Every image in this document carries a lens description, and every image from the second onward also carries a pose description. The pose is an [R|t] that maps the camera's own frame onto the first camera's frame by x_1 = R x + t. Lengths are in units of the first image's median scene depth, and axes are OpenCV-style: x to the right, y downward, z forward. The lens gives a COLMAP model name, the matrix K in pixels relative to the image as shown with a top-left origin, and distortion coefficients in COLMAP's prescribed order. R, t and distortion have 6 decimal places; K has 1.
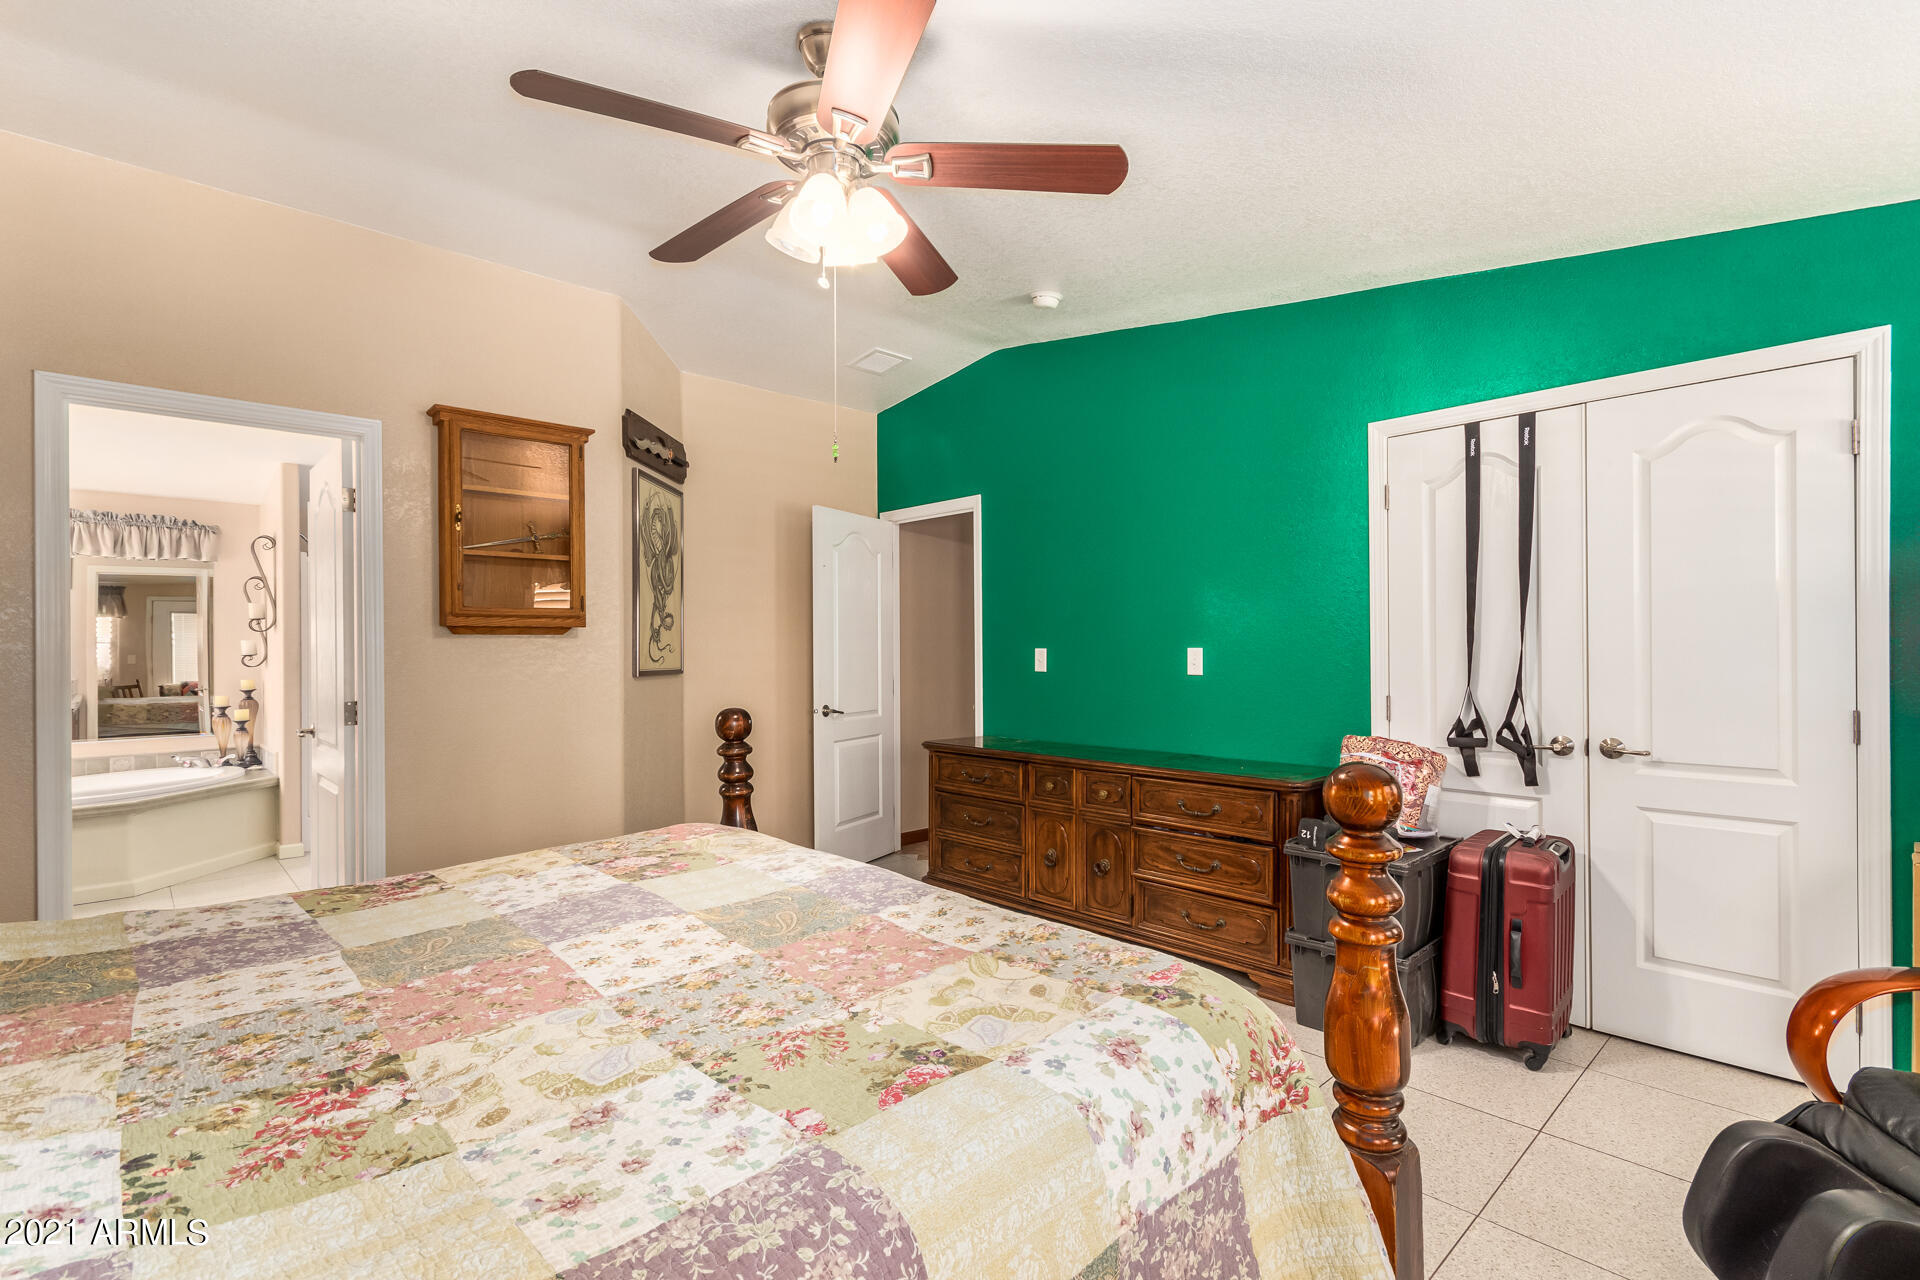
lens RADIAL K [[900.4, 0, 964.0], [0, 900.4, 650.9], [0, 0, 1]] dist [0.002048, 0.000397]
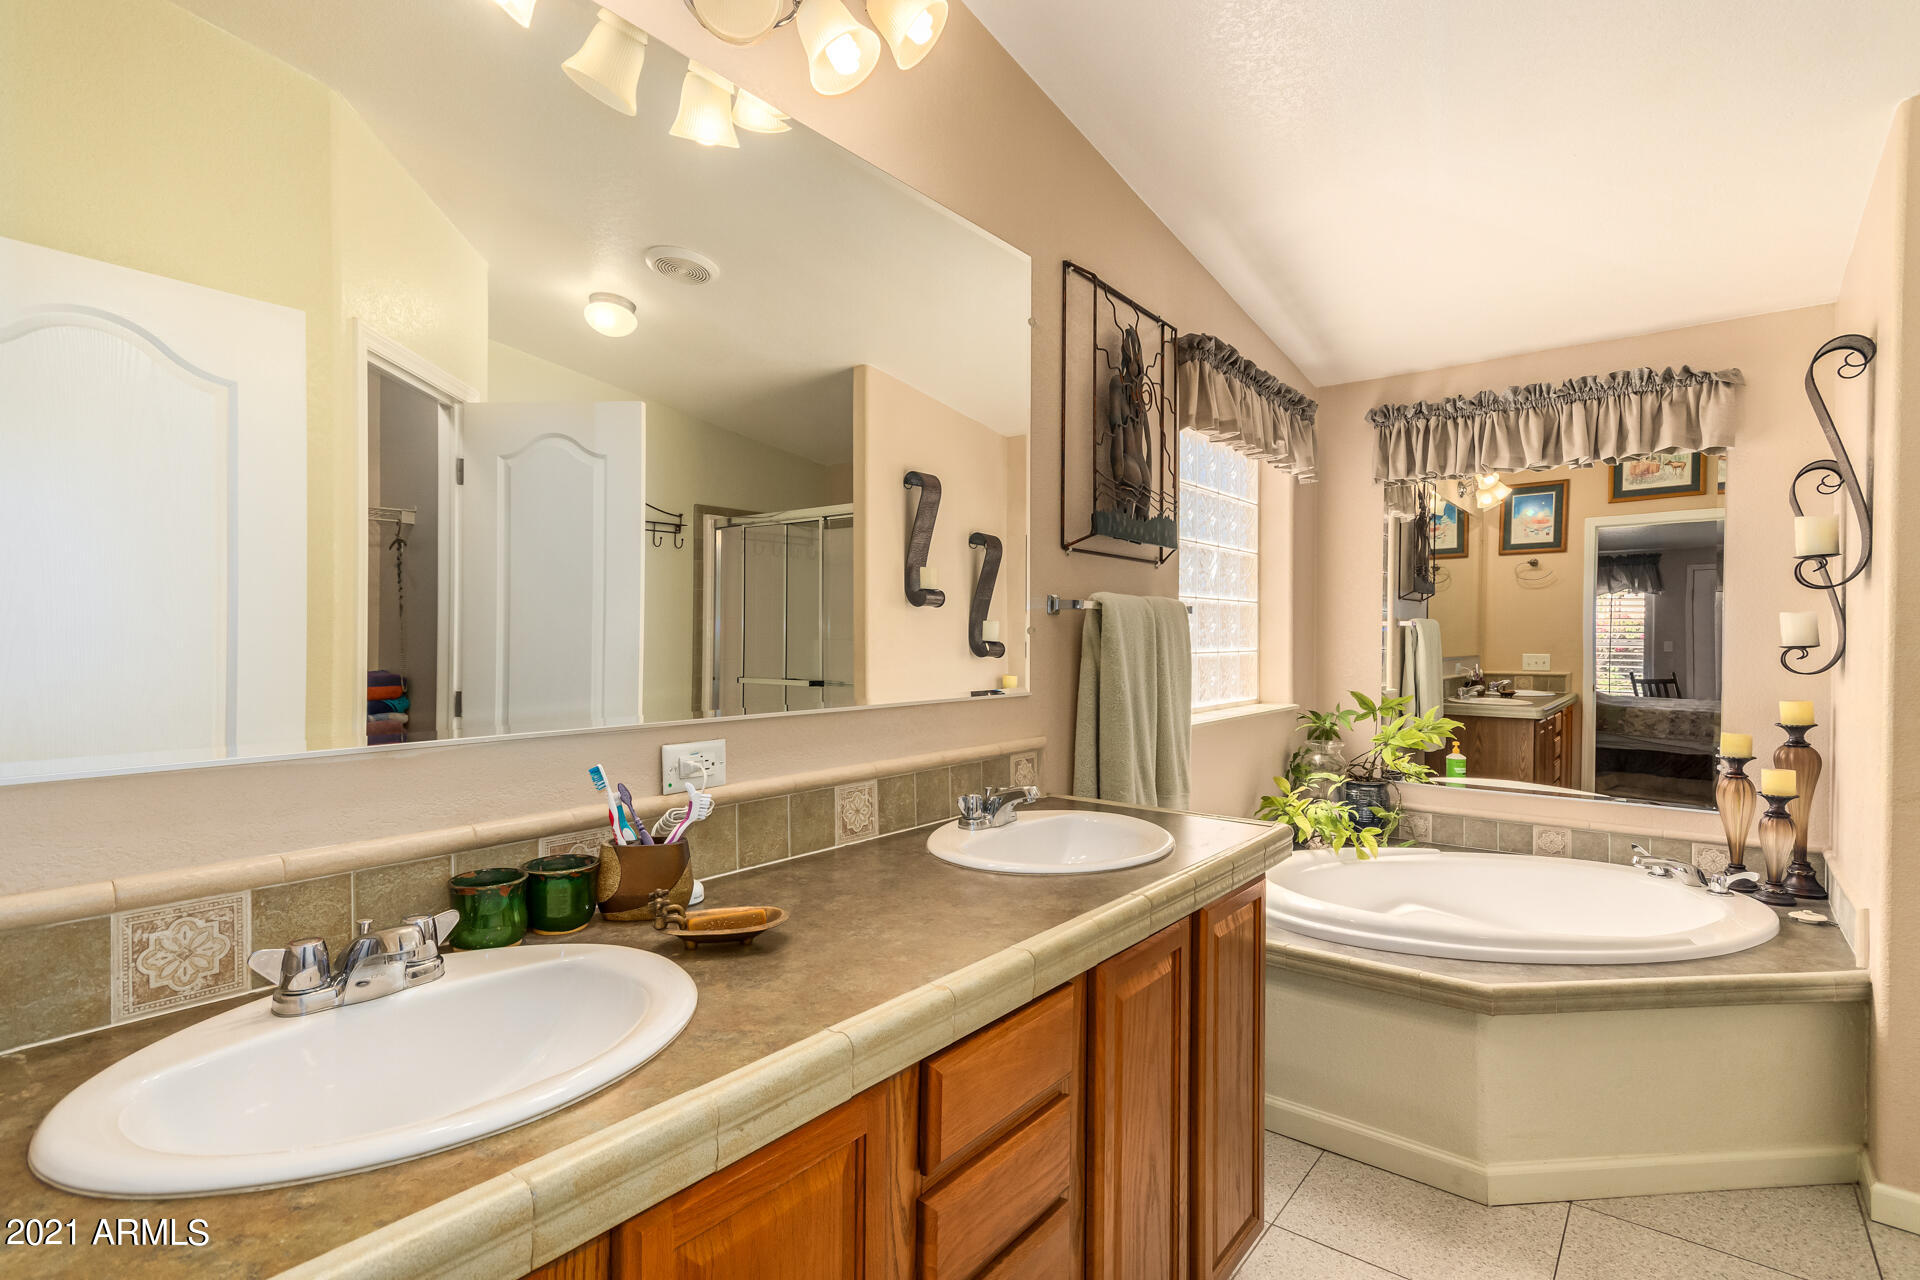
lens RADIAL K [[900.4, 0, 964.0], [0, 900.4, 650.9], [0, 0, 1]] dist [0.002048, 0.000397]
pose [[0.127688, 0.019804, -0.991617, -0.419366], [-0.003898, 0.999803, 0.019465, 0.000222], [0.991807, 0.001380, 0.127740, 0.552992]]
